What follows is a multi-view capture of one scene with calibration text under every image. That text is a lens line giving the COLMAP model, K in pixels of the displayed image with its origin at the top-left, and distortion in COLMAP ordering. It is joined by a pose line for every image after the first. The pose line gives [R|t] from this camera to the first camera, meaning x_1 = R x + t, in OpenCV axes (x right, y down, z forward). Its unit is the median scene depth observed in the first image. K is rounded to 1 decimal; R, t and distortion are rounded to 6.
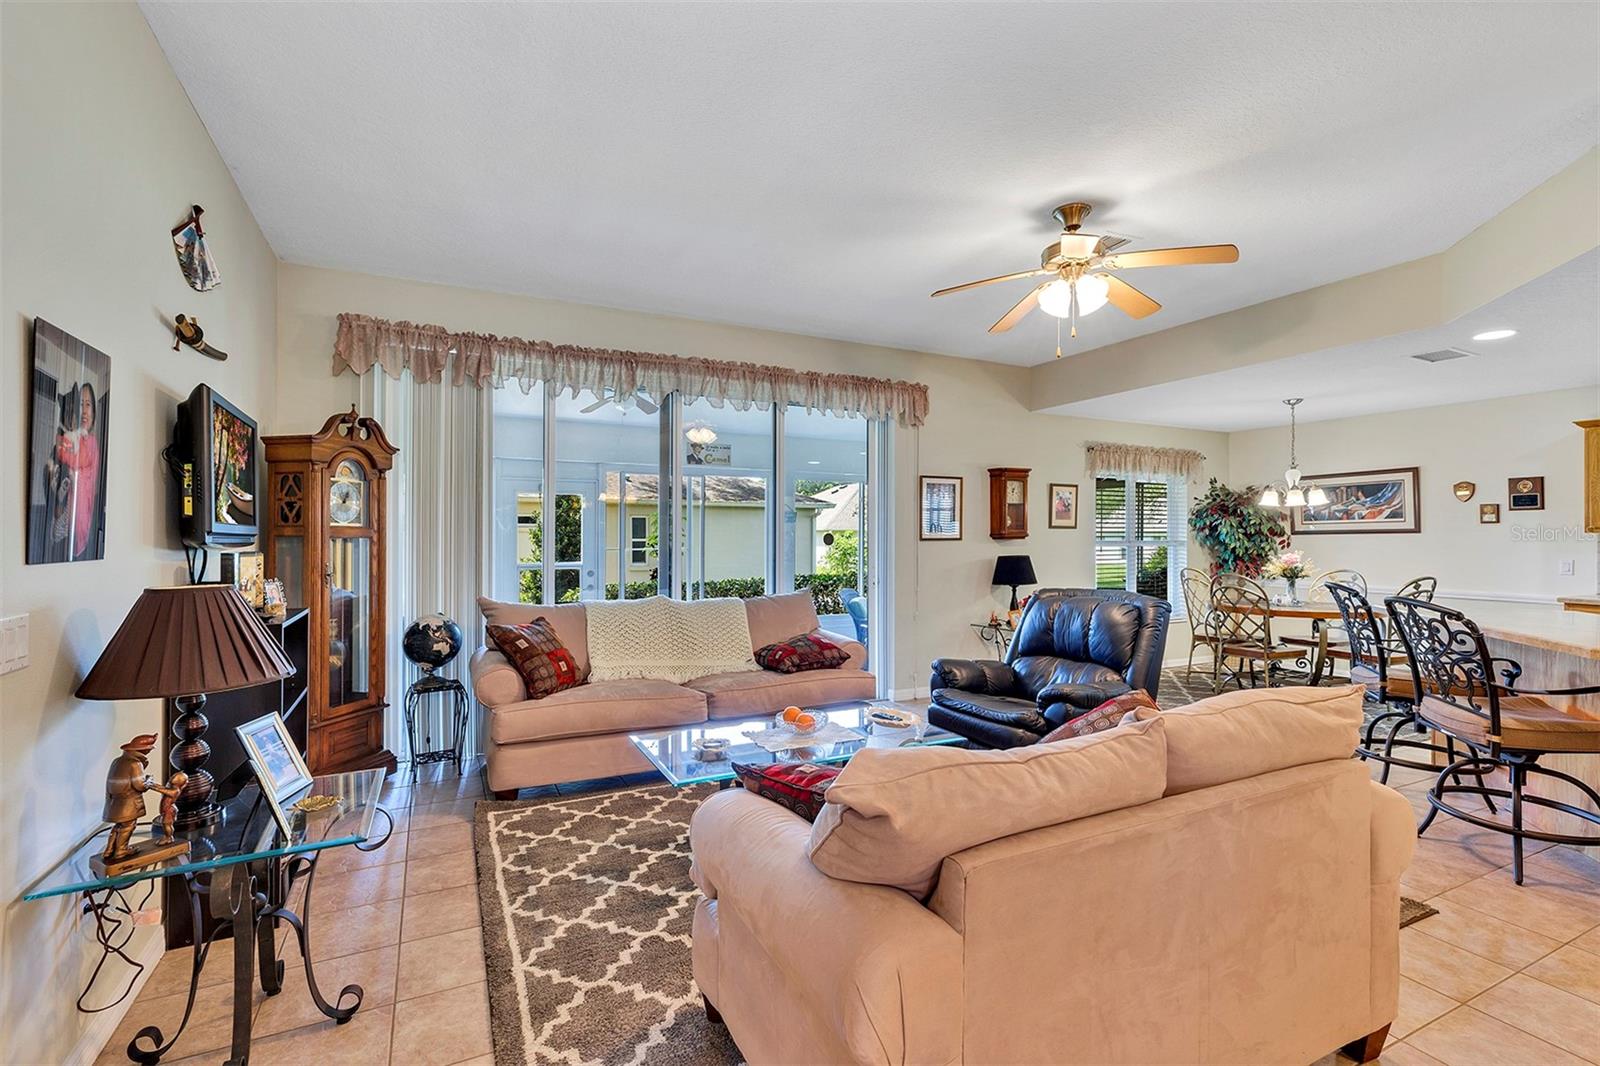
lens RADIAL K [[724.5, 0, 808.8], [0, 724.5, 533.5], [0, 0, 1]] dist [0.003666, -0.001258]
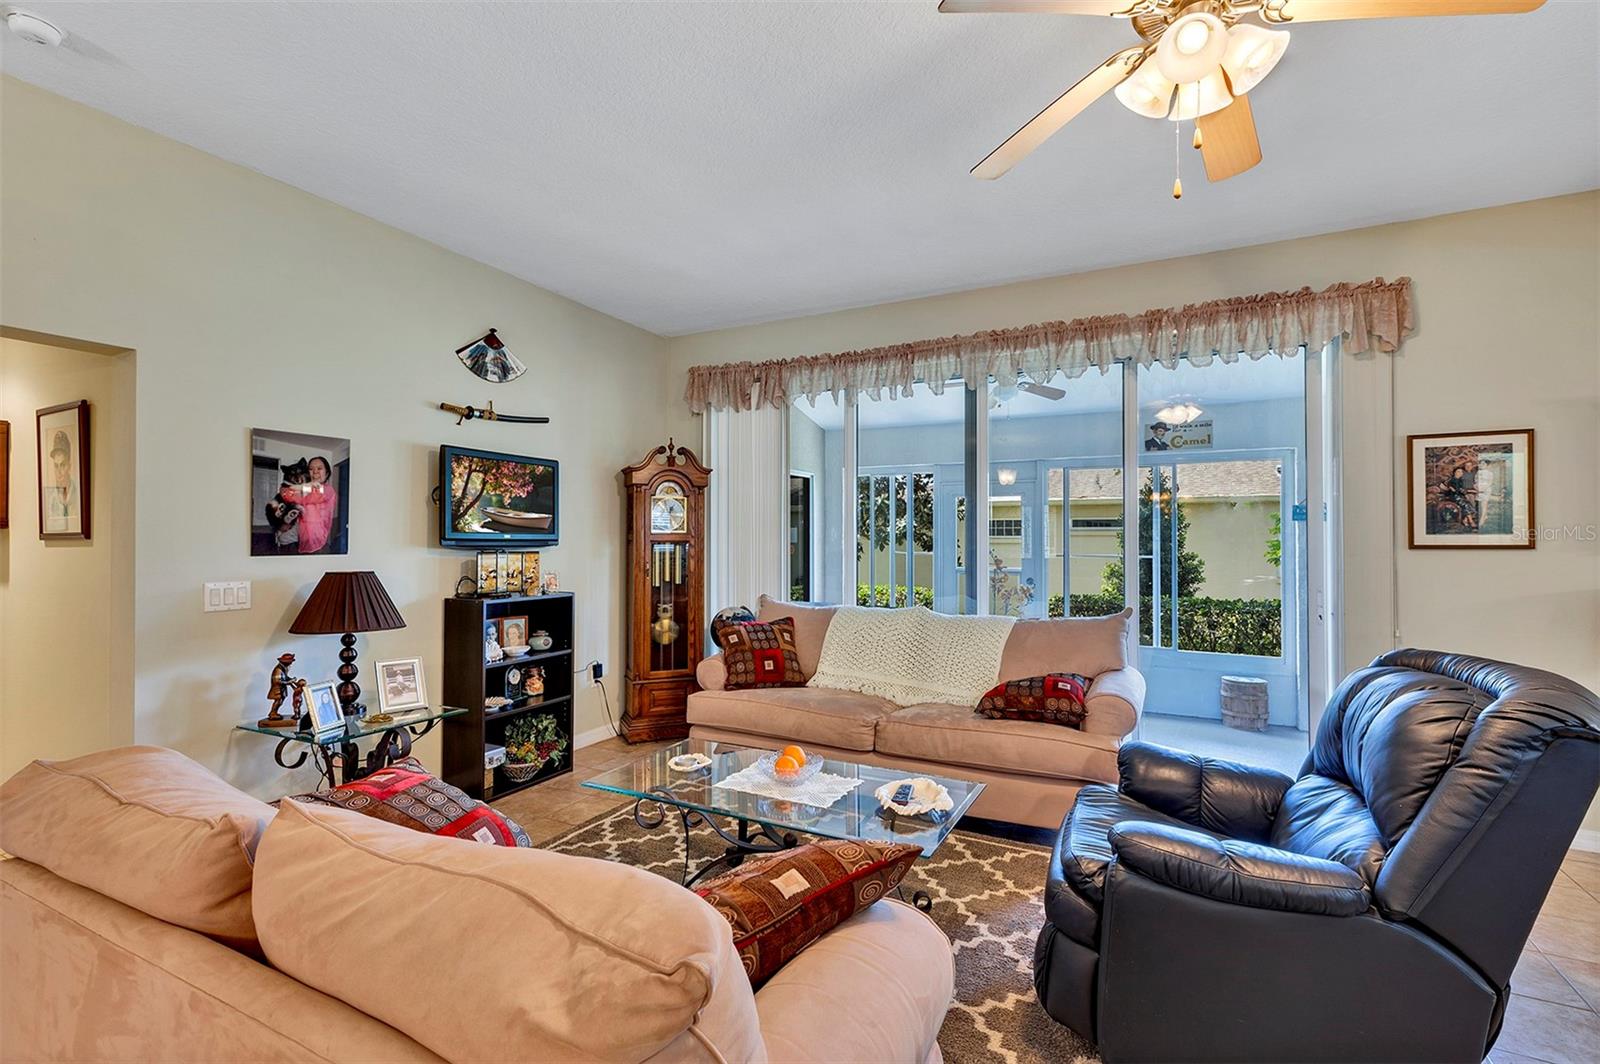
lens RADIAL K [[724.5, 0, 793.0], [0, 724.5, 535.7], [0, 0, 1]] dist [0.003666, -0.001258]
pose [[0.579617, -0.004877, -0.814875, 0.334245], [0.003306, 0.999988, -0.003634, -0.000098], [0.814883, -0.000588, 0.579626, 0.263580]]
